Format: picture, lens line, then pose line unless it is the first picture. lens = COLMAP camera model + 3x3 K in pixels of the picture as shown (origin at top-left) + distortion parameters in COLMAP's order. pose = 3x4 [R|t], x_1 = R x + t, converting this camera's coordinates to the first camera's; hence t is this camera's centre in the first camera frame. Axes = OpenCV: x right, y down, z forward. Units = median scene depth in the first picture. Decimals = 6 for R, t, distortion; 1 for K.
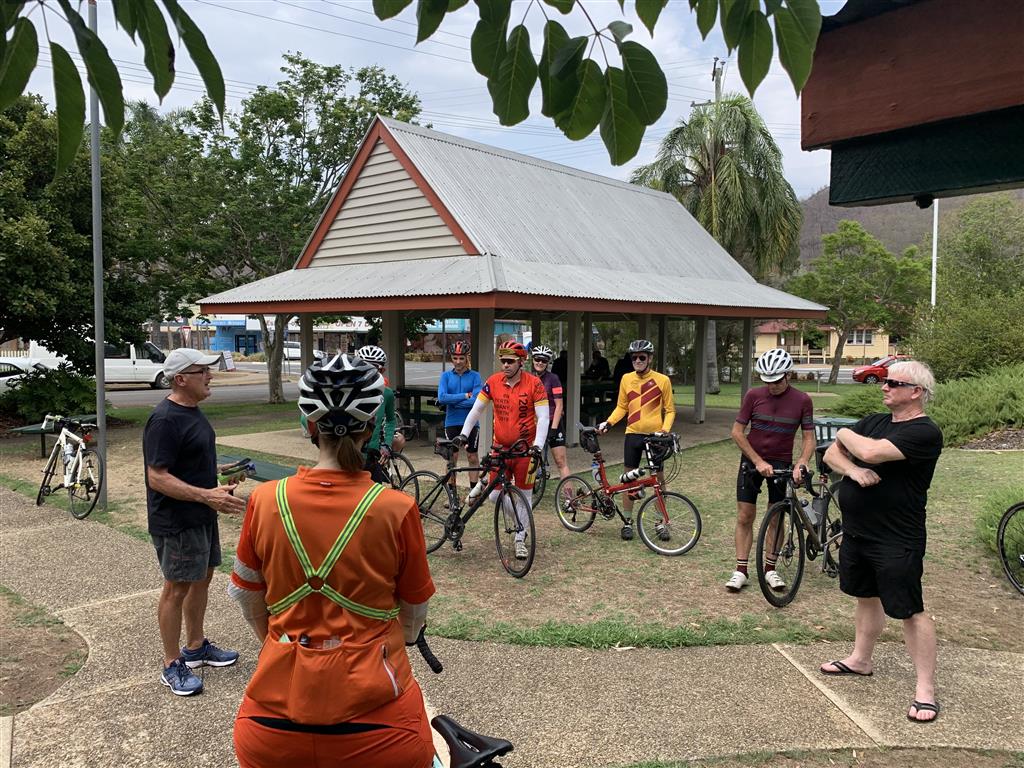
lens RADIAL K [[776.8, 0, 515.2], [0, 776.8, 387.6], [0, 0, 1]] dist [0.007700, 0.001824]
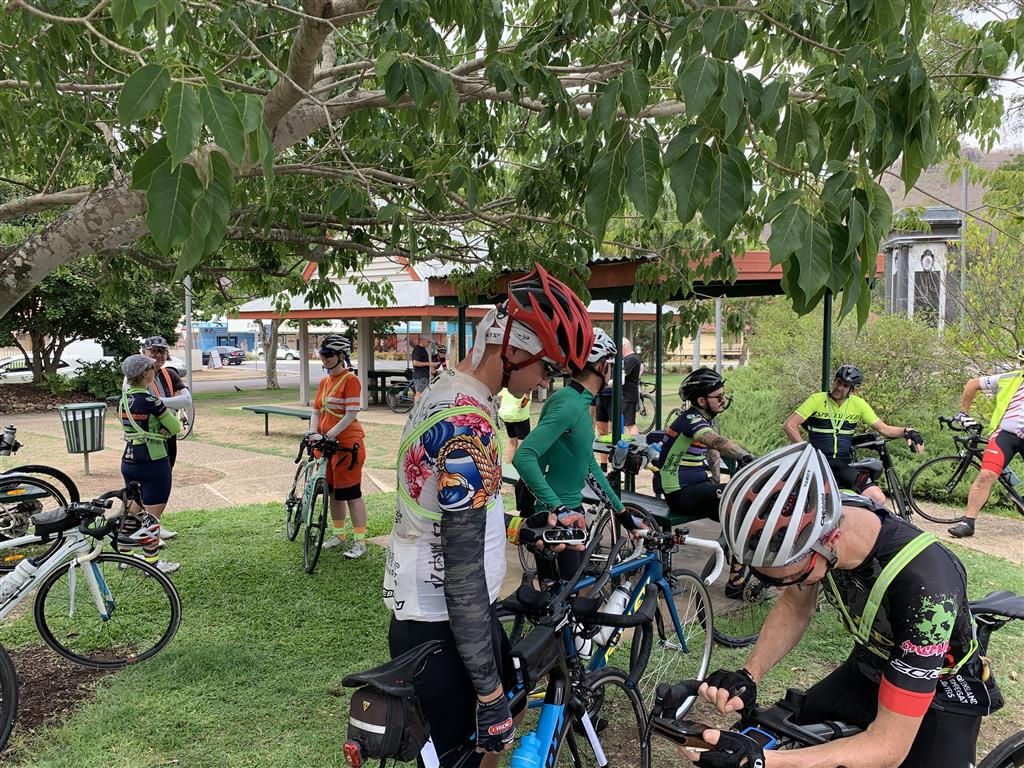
lens RADIAL K [[776.8, 0, 515.2], [0, 776.8, 387.6], [0, 0, 1]] dist [0.007700, 0.001824]
pose [[0.999498, -0.007546, 0.030762, 0.047849], [0.007580, 0.999971, -0.000982, 0.023521], [-0.030754, 0.001214, 0.999526, -0.284256]]
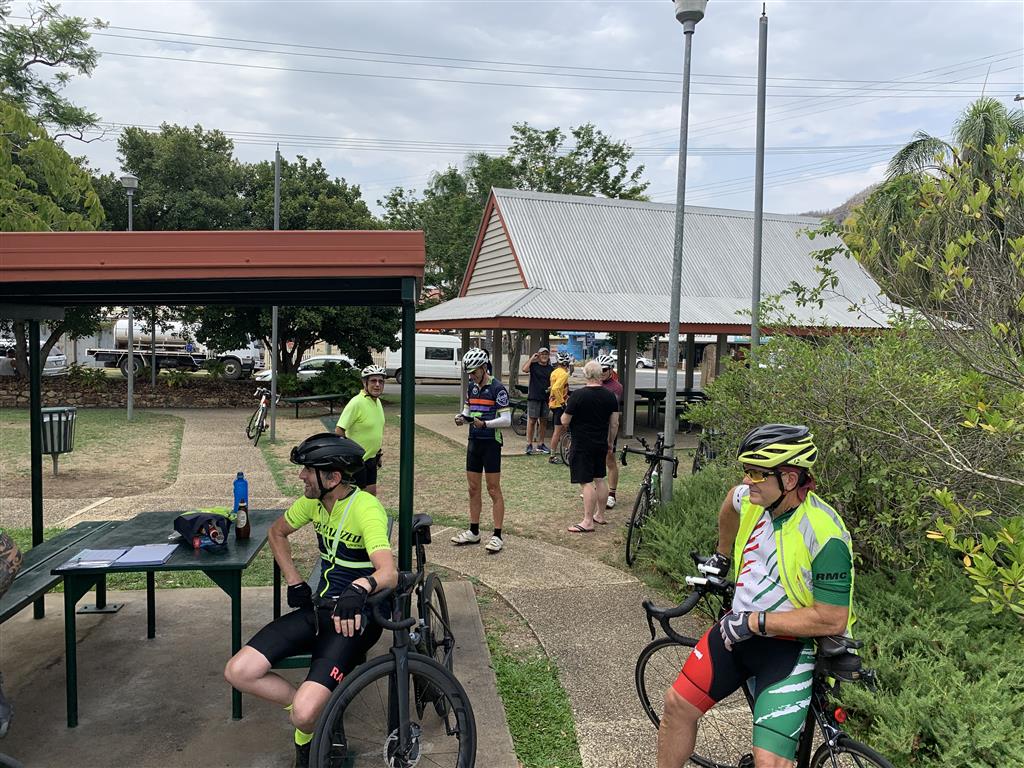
lens RADIAL K [[776.8, 0, 515.2], [0, 776.8, 387.6], [0, 0, 1]] dist [0.007700, 0.001824]
pose [[0.892057, 0.047637, -0.449404, 0.283570], [-0.053608, 0.998562, -0.000562, 0.003095], [0.448731, 0.024593, 0.893328, -0.123738]]
